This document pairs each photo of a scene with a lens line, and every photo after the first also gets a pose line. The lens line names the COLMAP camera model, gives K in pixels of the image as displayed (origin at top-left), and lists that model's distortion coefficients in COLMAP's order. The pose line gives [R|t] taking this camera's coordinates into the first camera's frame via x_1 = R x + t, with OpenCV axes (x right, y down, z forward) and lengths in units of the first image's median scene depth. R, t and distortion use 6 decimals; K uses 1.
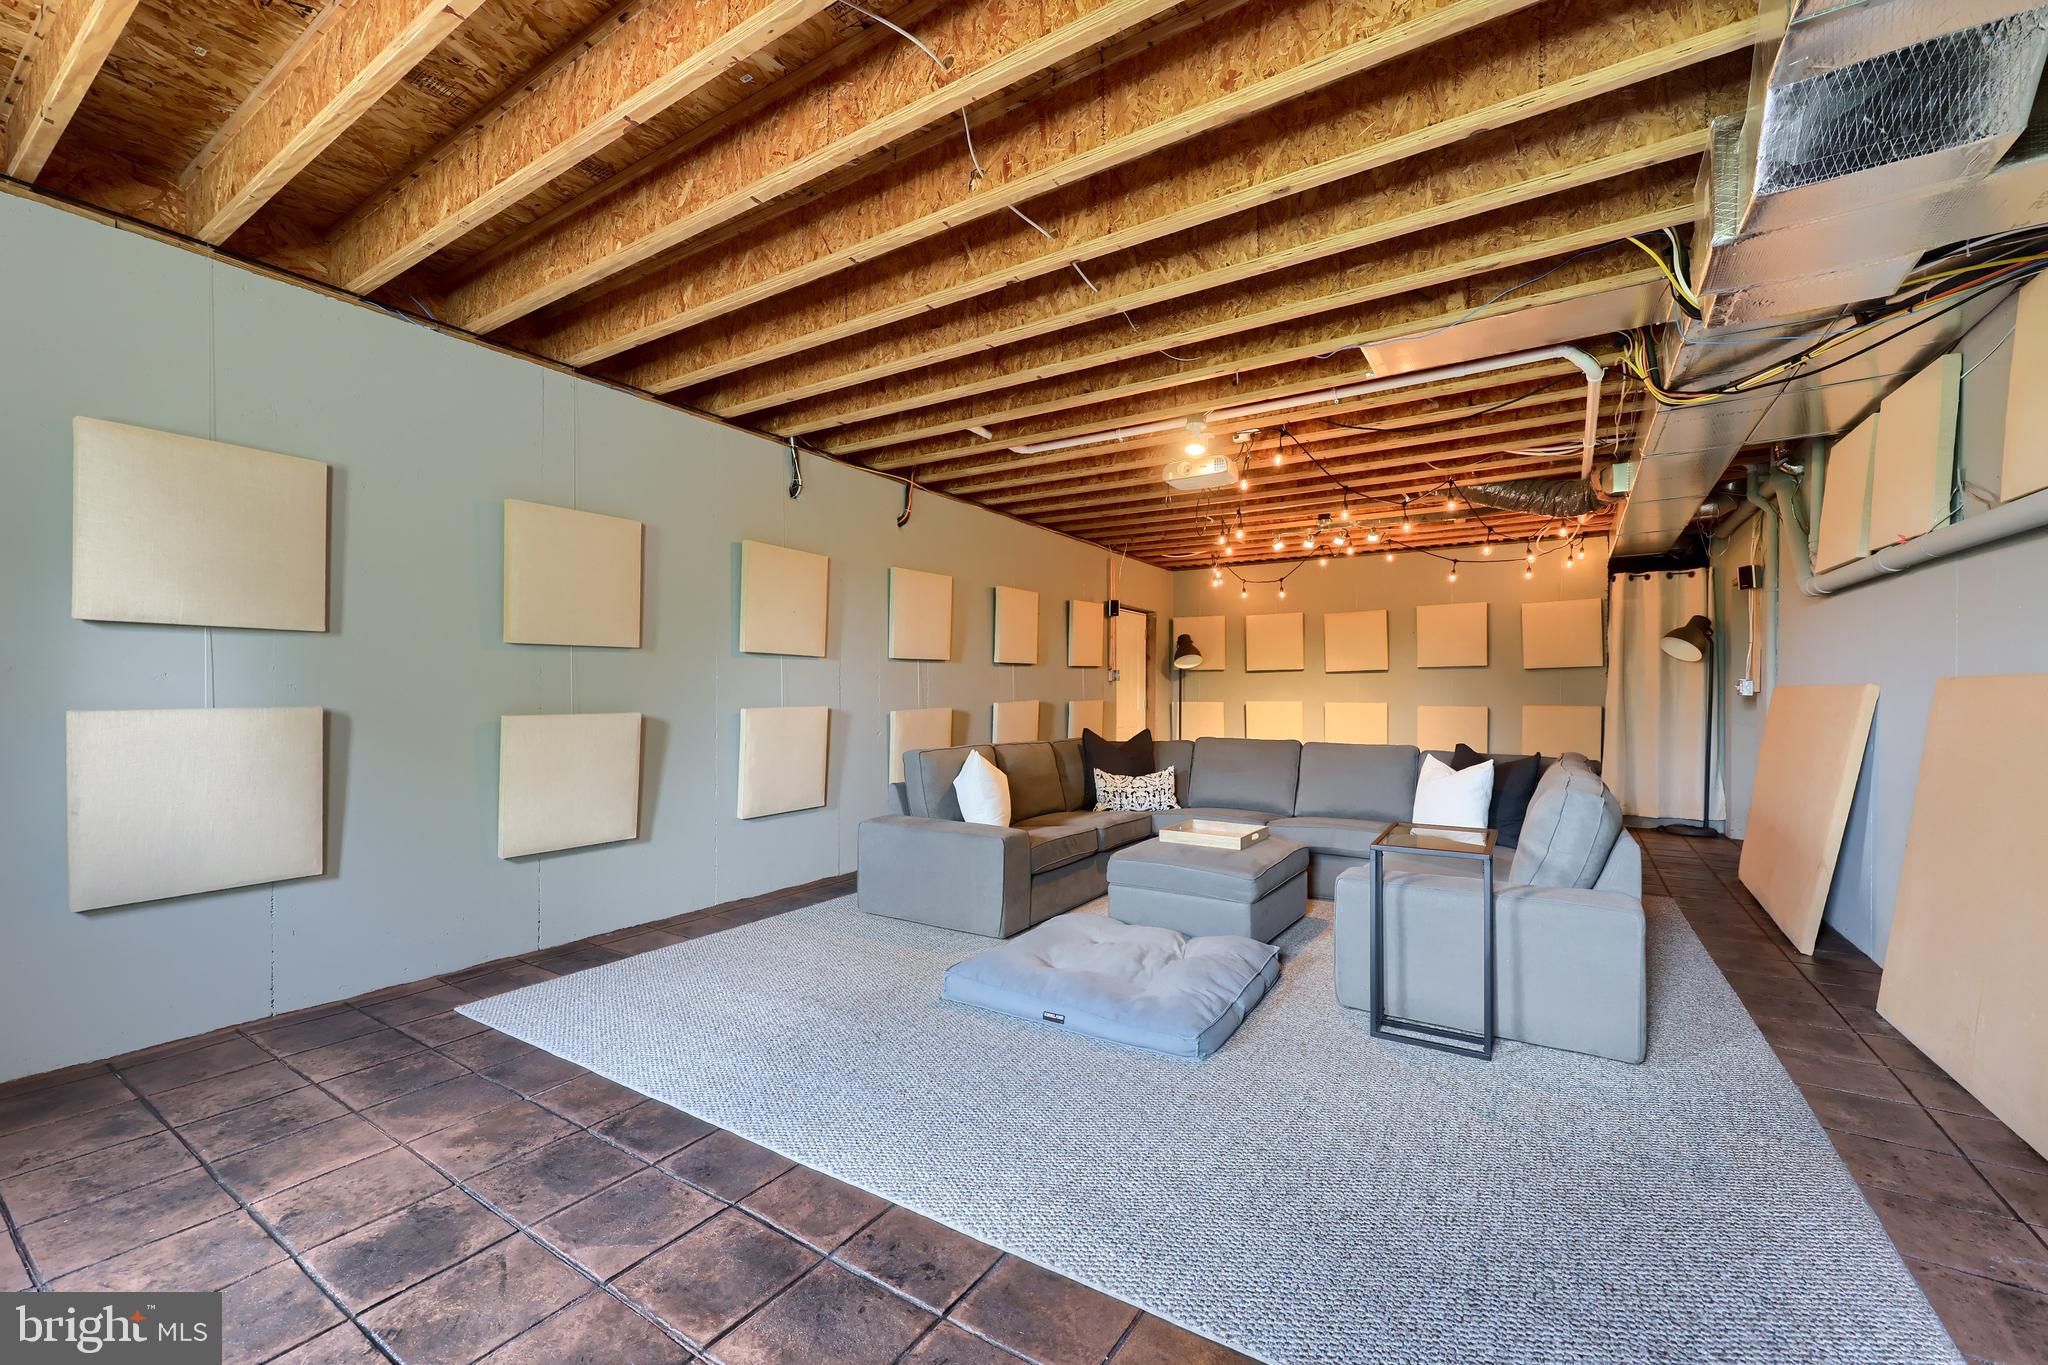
lens RADIAL K [[831.9, 0, 1040.1], [0, 831.9, 687.6], [0, 0, 1]] dist [0.002943, 0.000097]
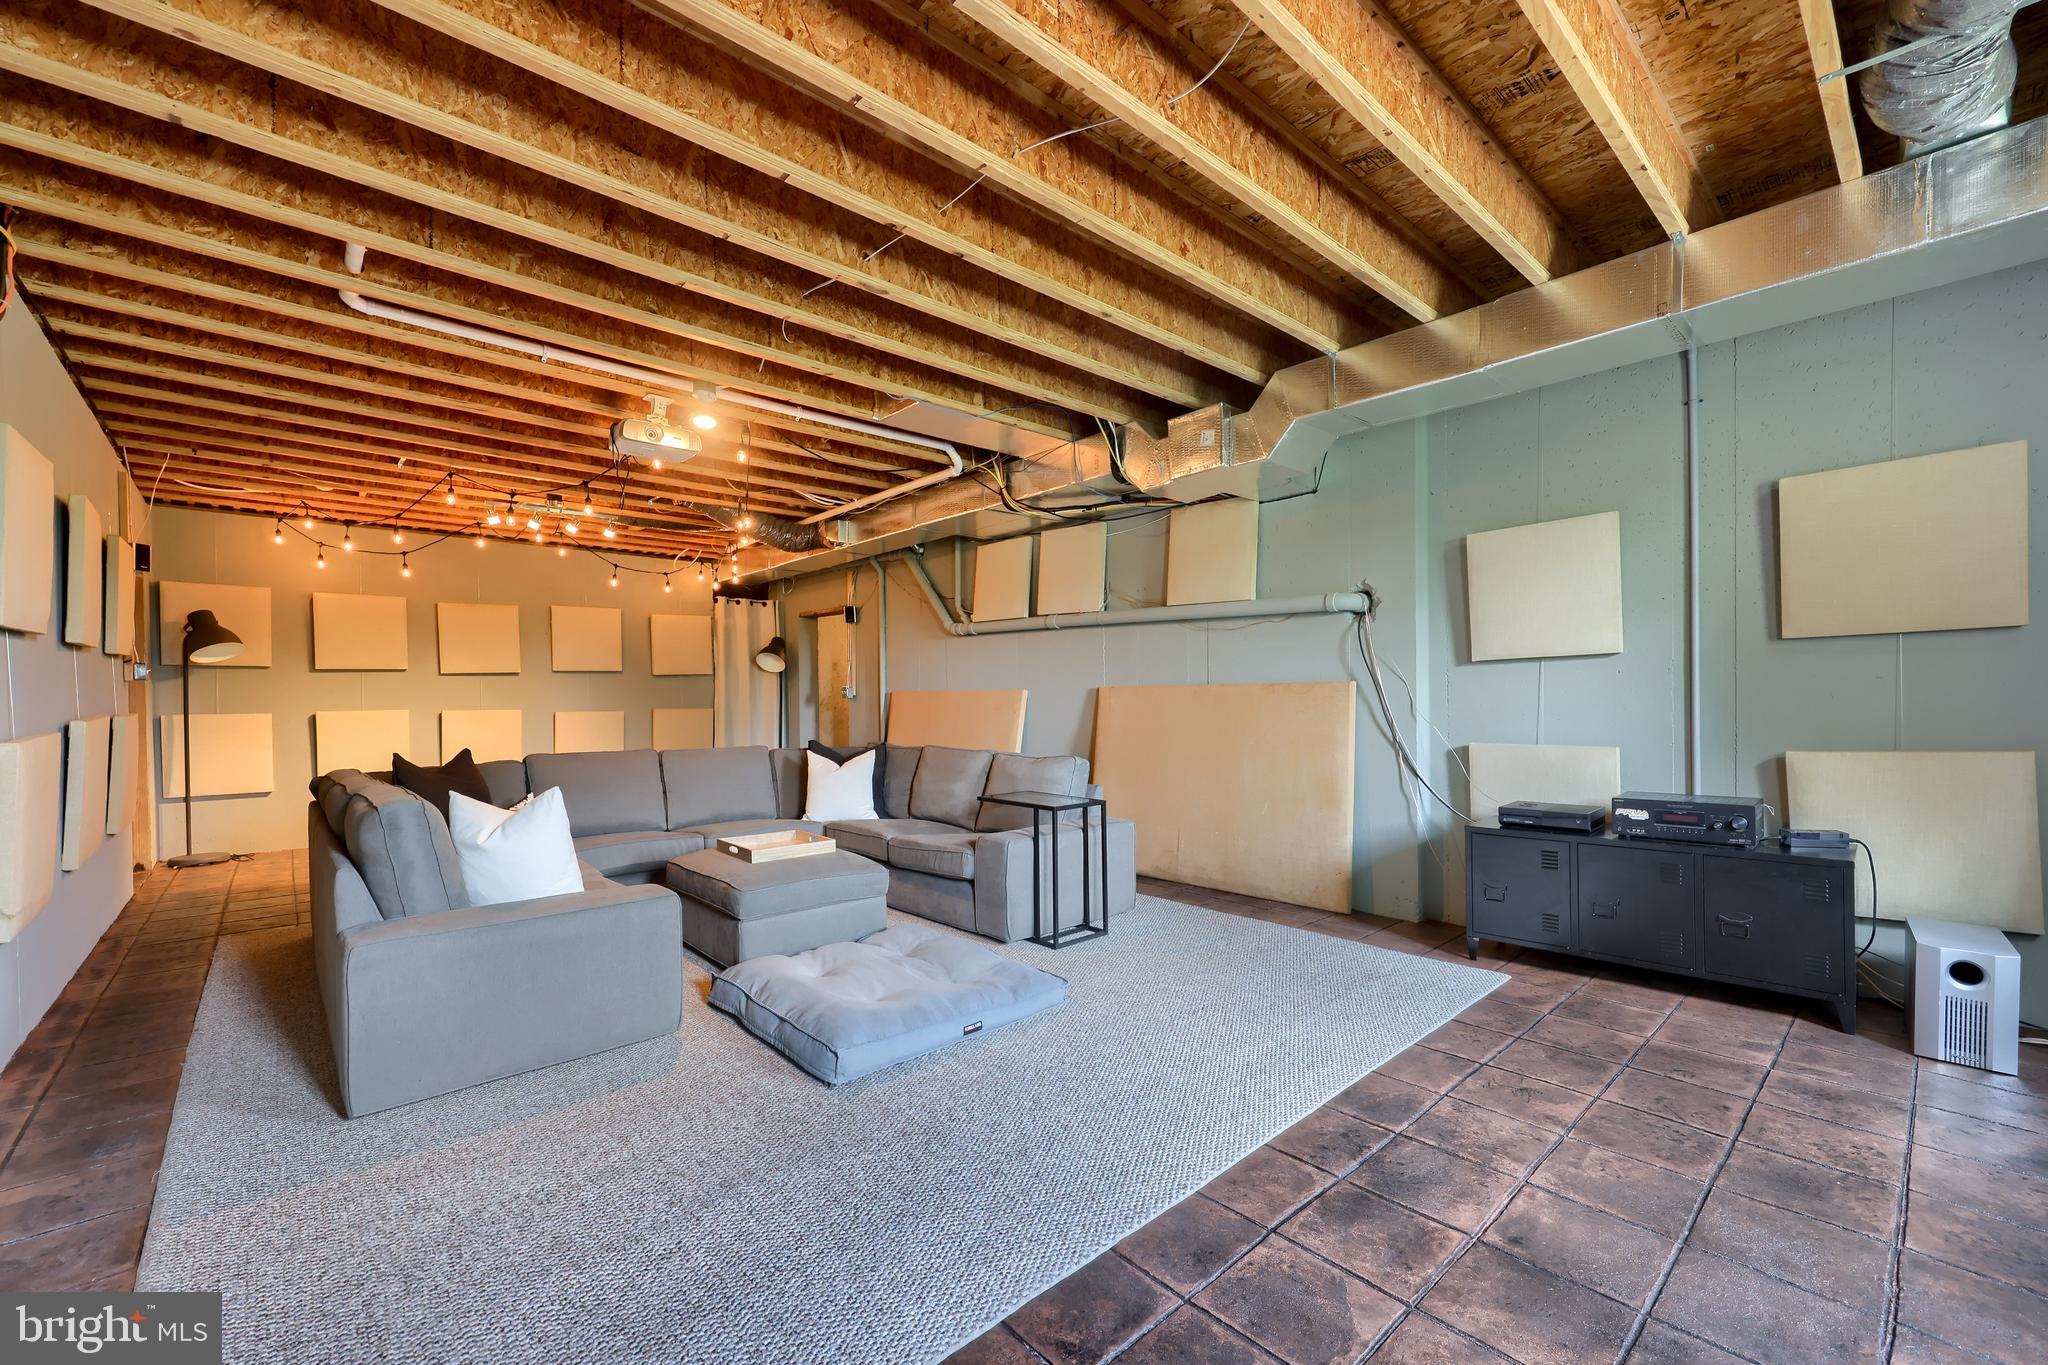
lens RADIAL K [[831.9, 0, 1040.8], [0, 831.9, 694.2], [0, 0, 1]] dist [0.002943, 0.000097]
pose [[0.263059, -0.002131, 0.964777, -0.570196], [0.002854, 0.999995, 0.001431, 0.002989], [-0.964775, 0.002377, 0.263064, 0.422141]]
